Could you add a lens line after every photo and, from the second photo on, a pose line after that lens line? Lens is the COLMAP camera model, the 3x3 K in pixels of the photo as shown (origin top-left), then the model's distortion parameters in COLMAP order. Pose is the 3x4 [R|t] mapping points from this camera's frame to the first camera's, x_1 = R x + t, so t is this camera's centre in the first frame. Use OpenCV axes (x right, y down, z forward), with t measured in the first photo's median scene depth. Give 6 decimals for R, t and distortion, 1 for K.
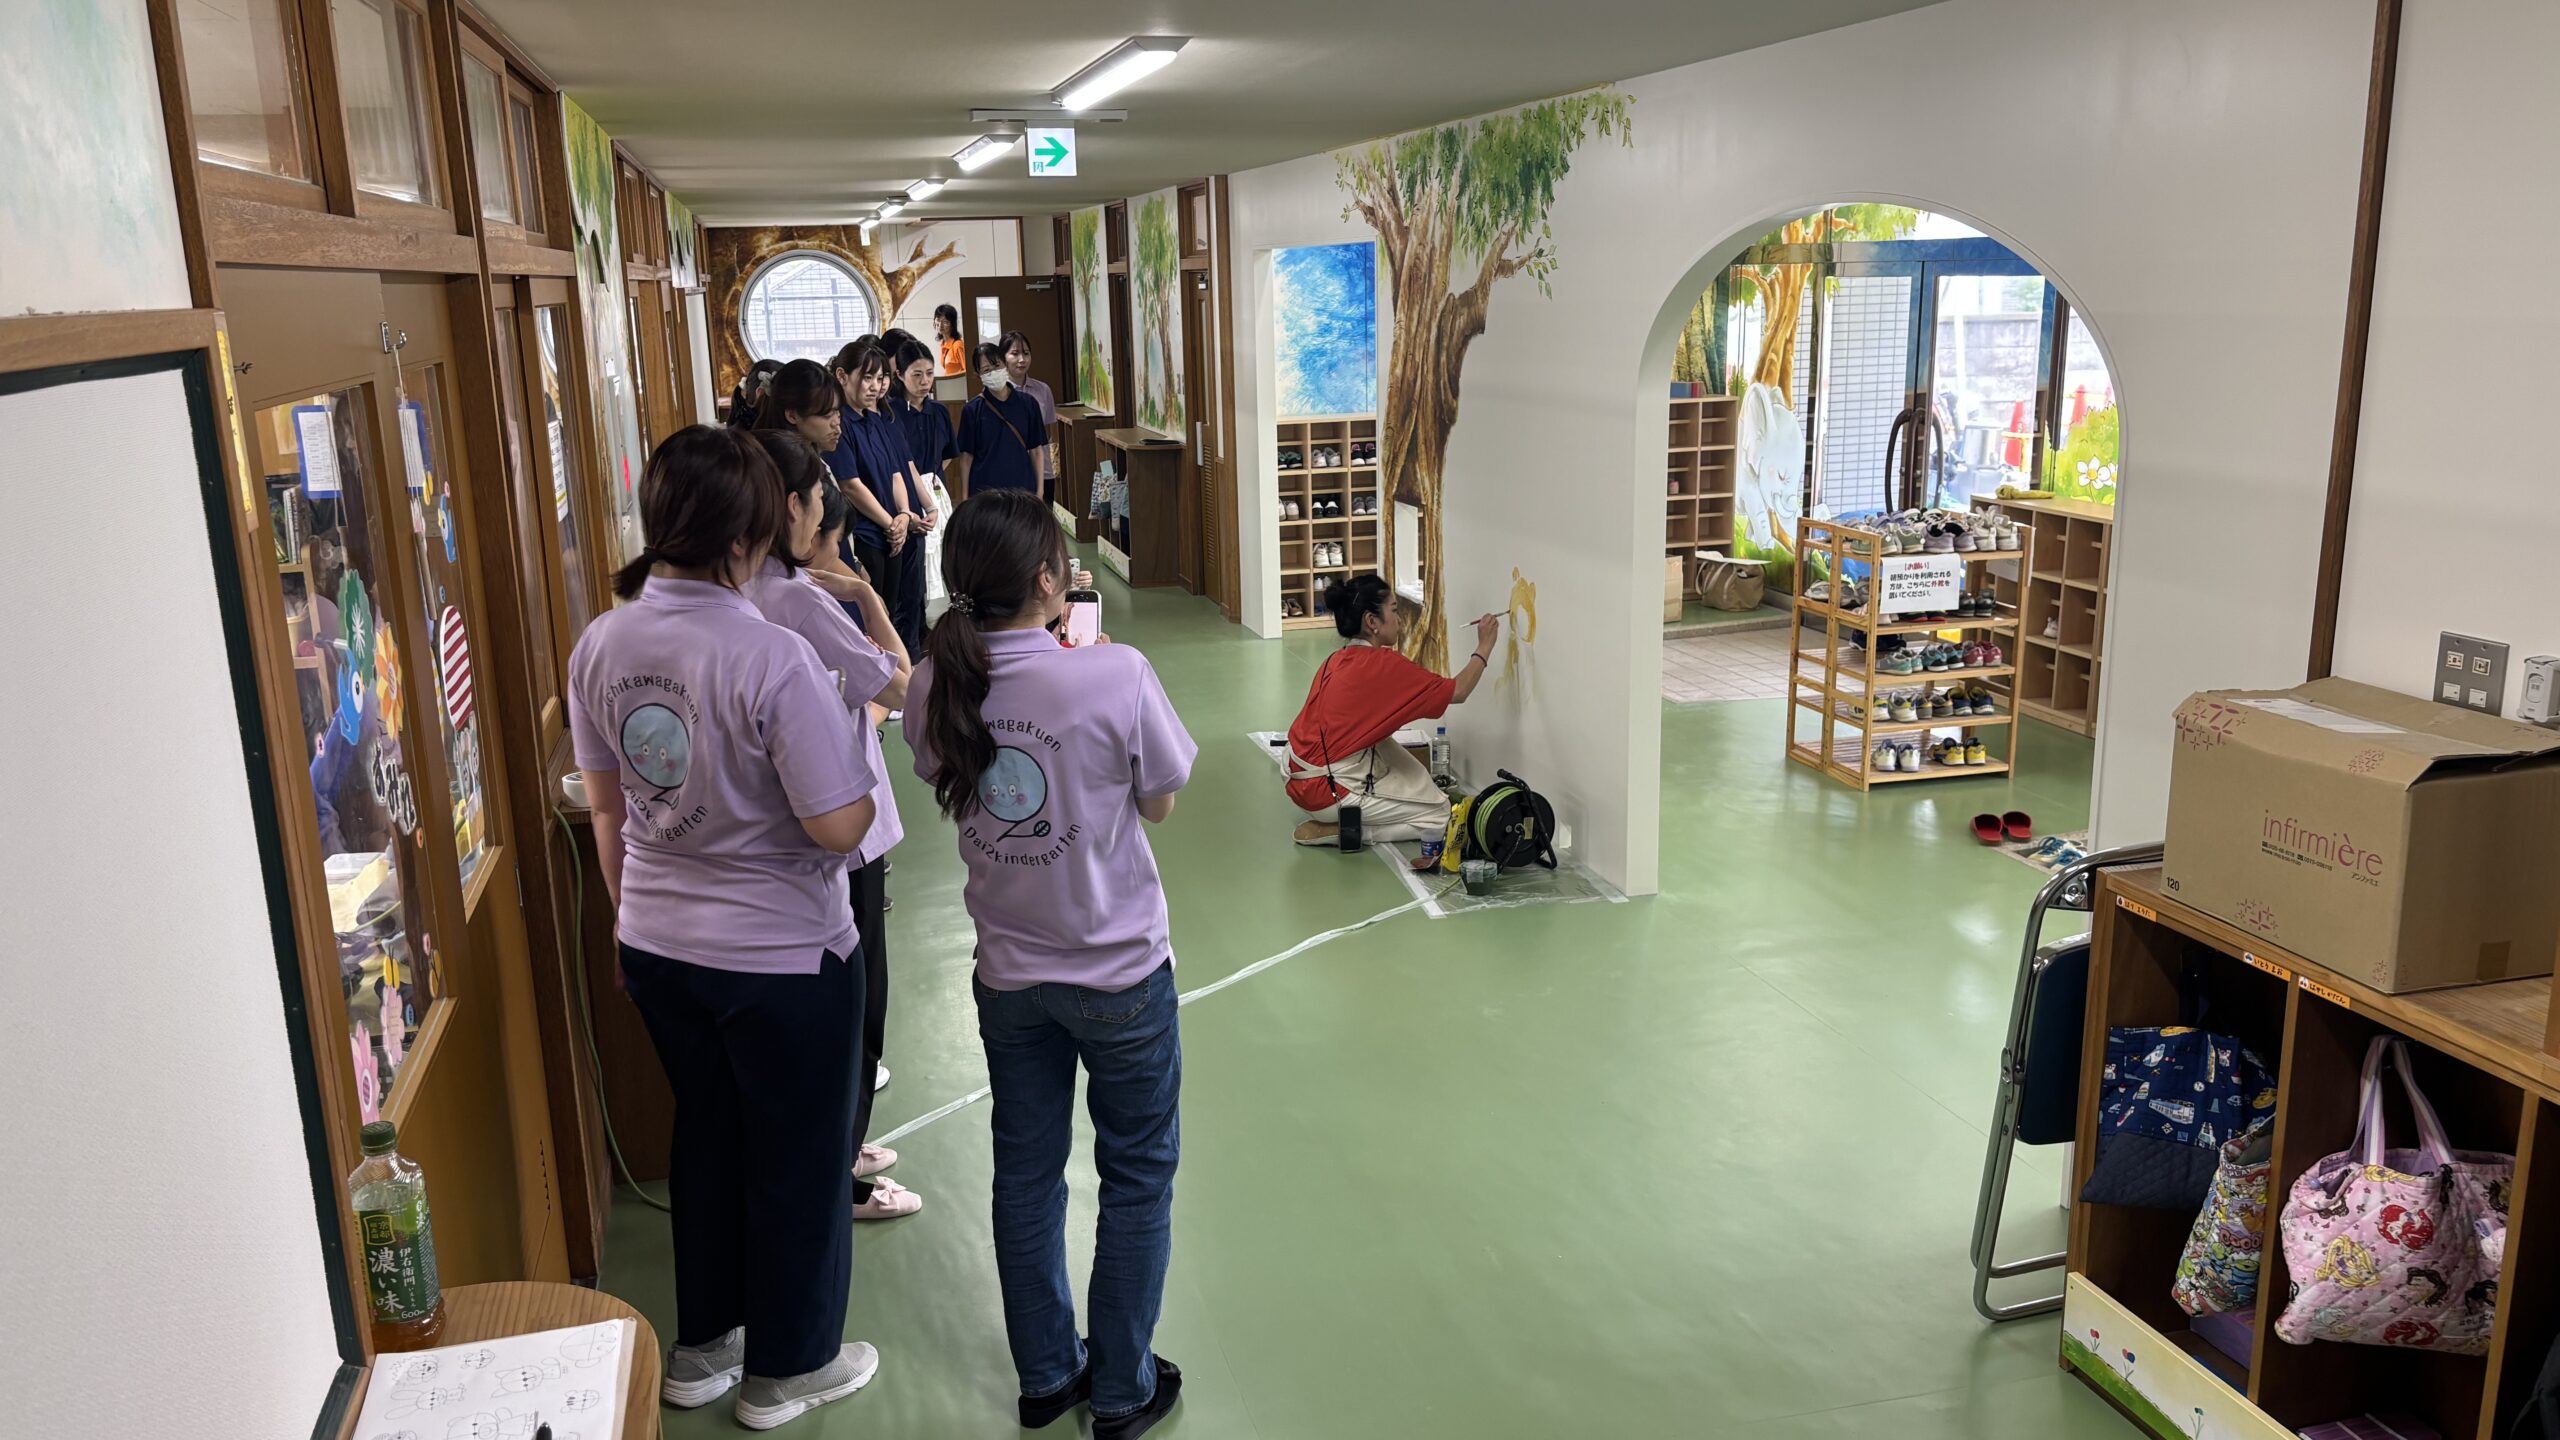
lens RADIAL K [[1903.4, 0, 1281.1], [0, 1903.4, 724.5], [0, 0, 1]] dist [0.012948, 0.000972]
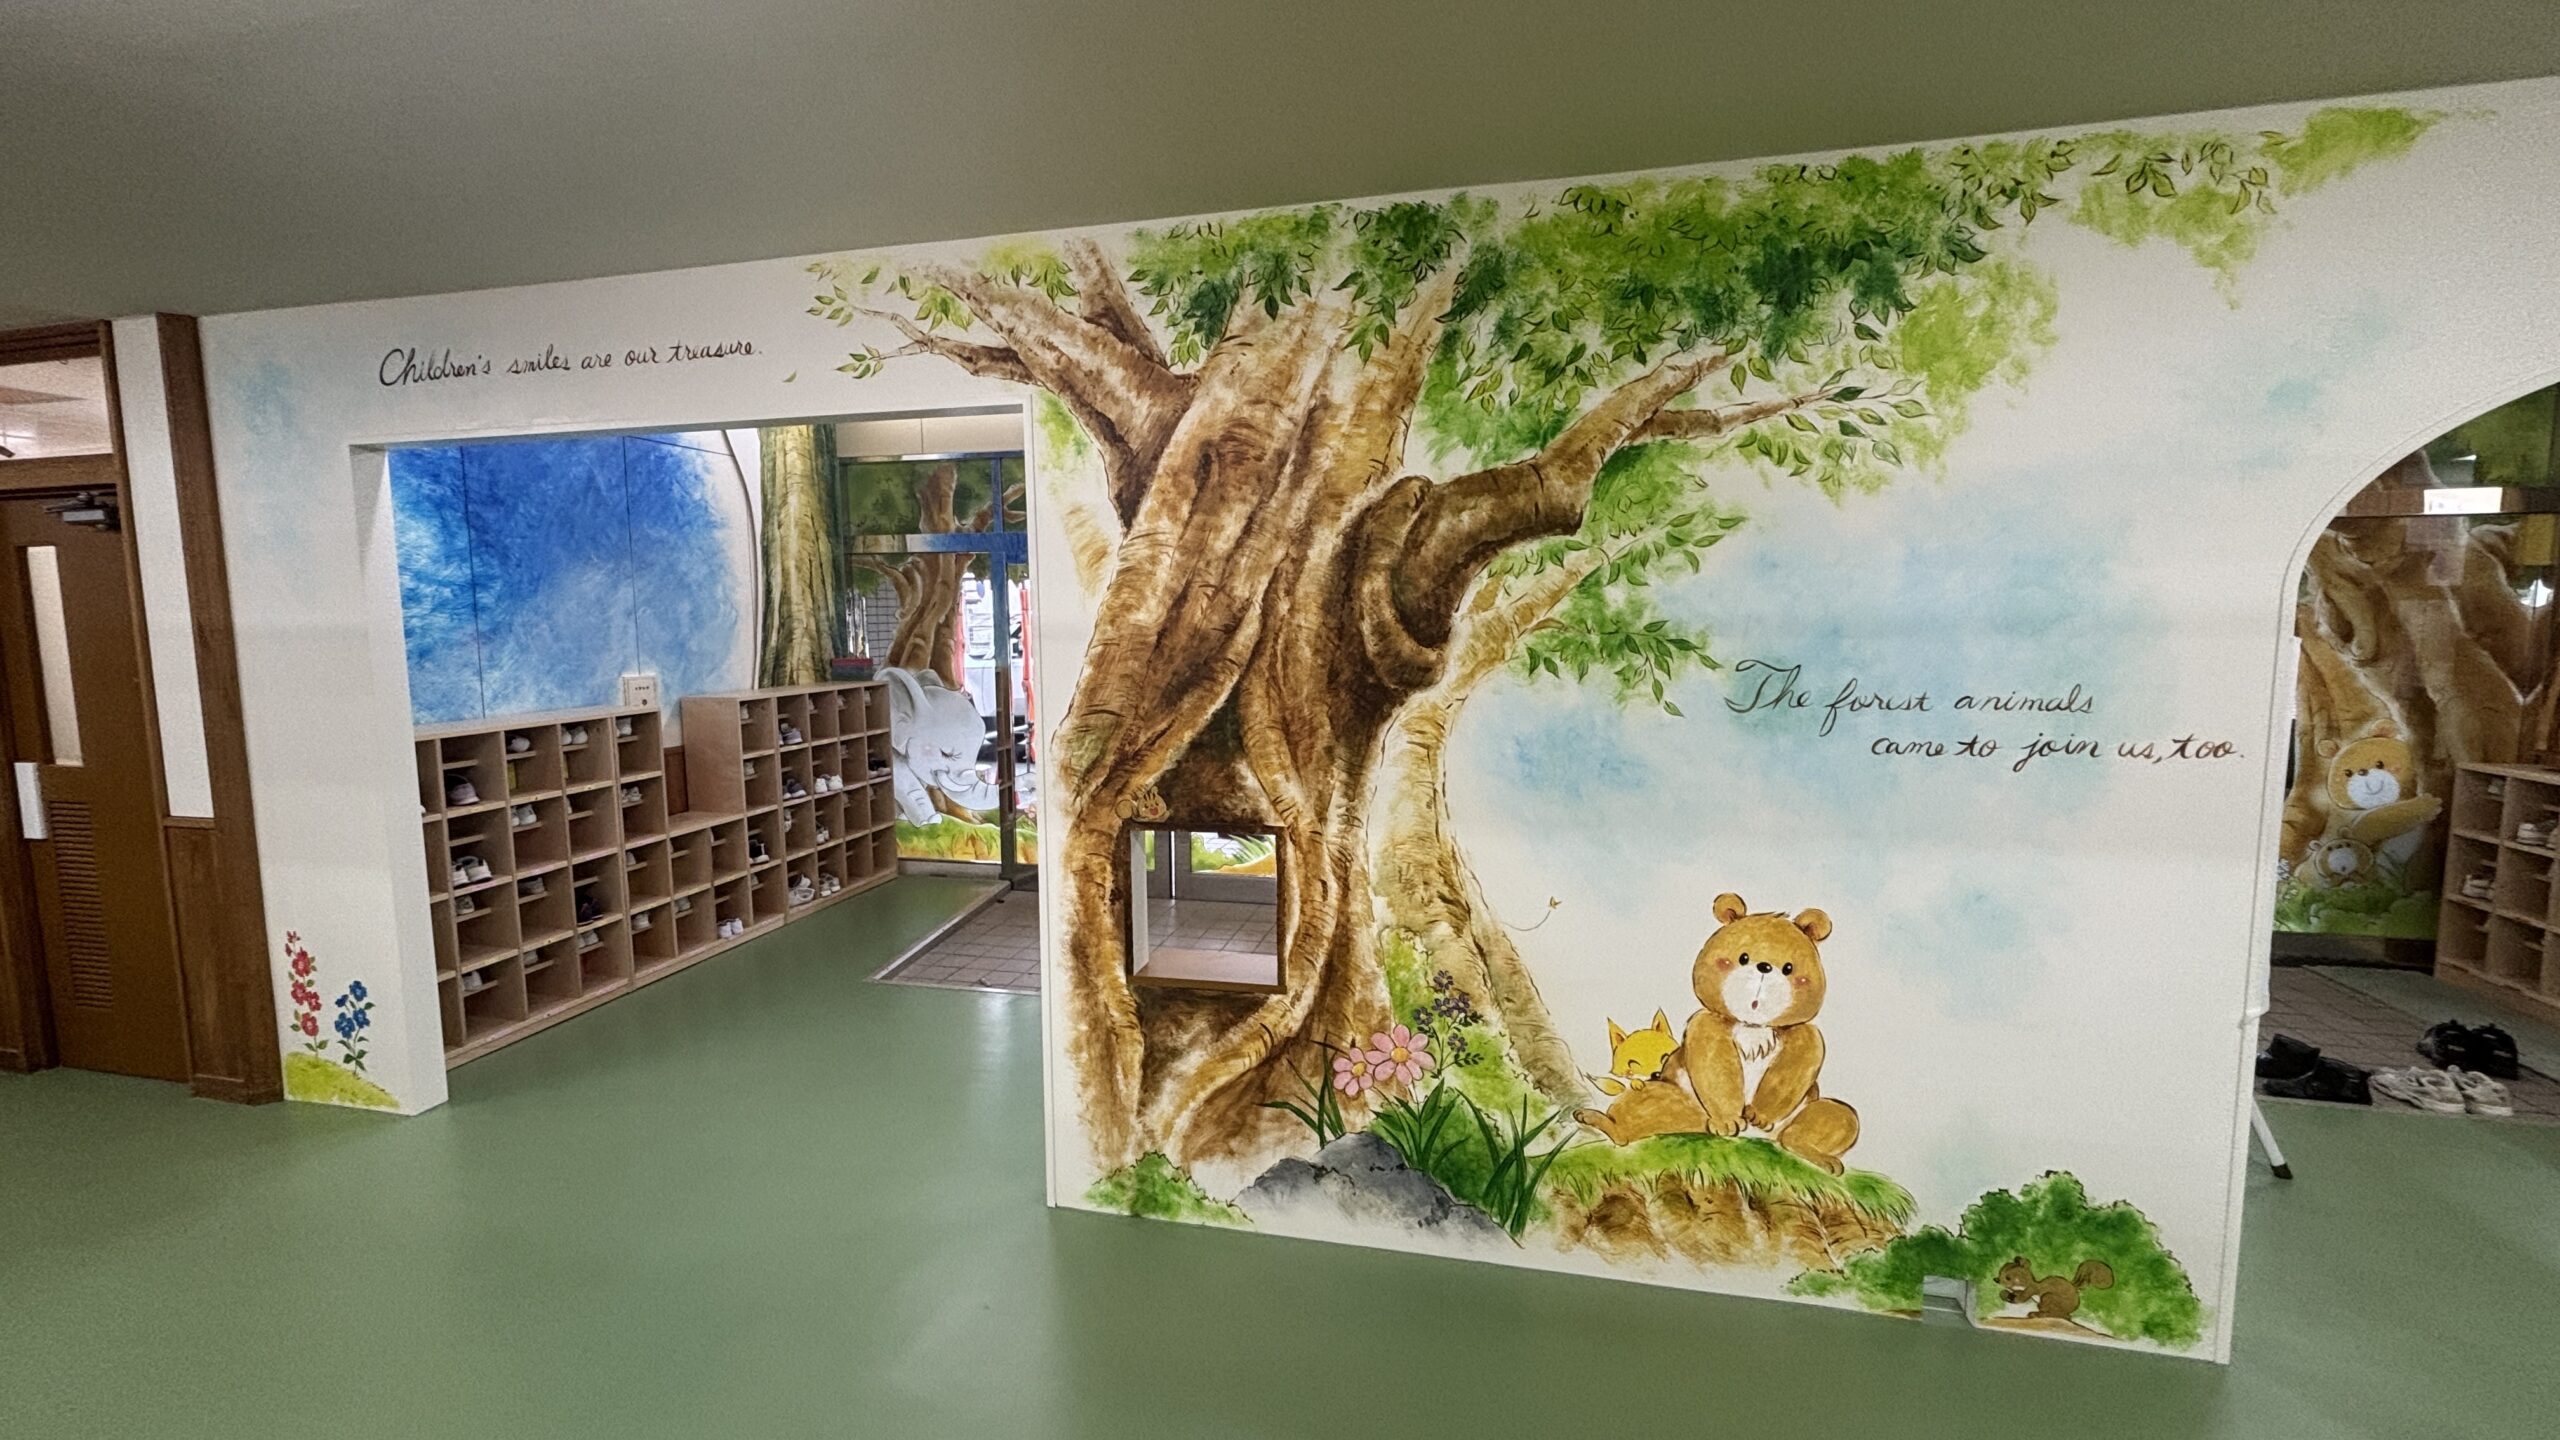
lens RADIAL K [[1029.2, 0, 1280.6], [0, 1029.2, 725.8], [0, 0, 1]] dist [-0.004373, -0.000406]
pose [[0.477658, -0.070527, 0.875710, -0.208968], [0.194368, 0.980556, -0.027047, -0.138678], [-0.856775, 0.183129, 0.482078, 0.837409]]
